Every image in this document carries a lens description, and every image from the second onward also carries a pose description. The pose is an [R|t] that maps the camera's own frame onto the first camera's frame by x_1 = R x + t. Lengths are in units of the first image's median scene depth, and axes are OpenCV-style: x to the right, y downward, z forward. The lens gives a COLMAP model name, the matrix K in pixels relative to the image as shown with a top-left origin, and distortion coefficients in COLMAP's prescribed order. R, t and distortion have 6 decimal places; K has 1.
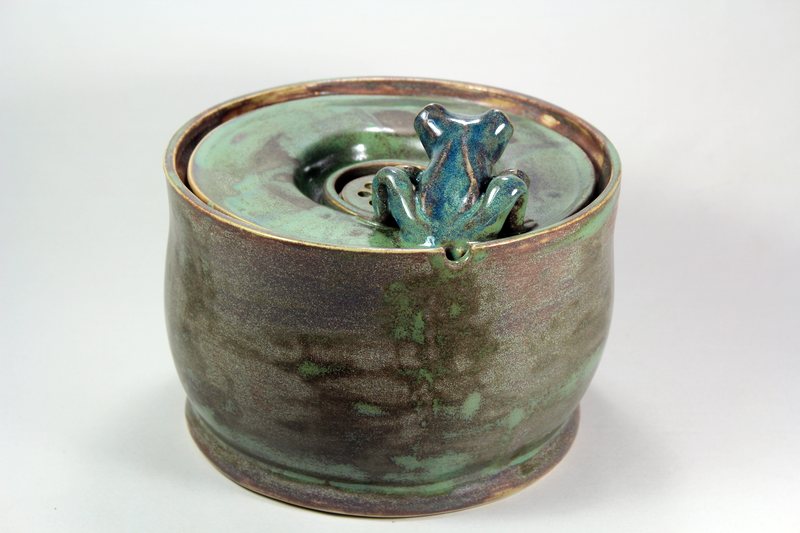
lens RADIAL K [[1865.6, 0, 400.0], [0, 1865.6, 266.5], [0, 0, 1]] dist [0.121458, 0.501362]
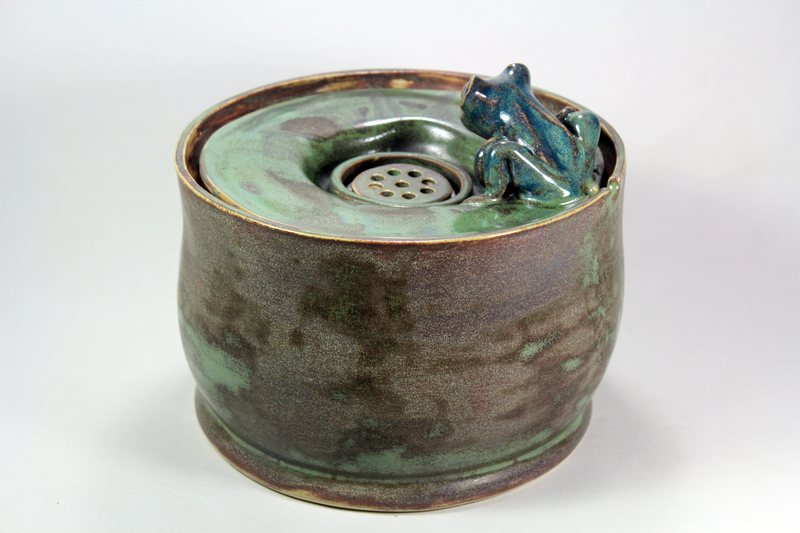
lens RADIAL K [[1865.6, 0, 400.0], [0, 1865.6, 266.5], [0, 0, 1]] dist [0.121458, 0.501362]
pose [[0.621106, -0.354518, 0.698959, -0.779530], [0.344616, 0.924537, 0.162701, -0.175156], [-0.703894, 0.139818, 0.696408, 0.333319]]
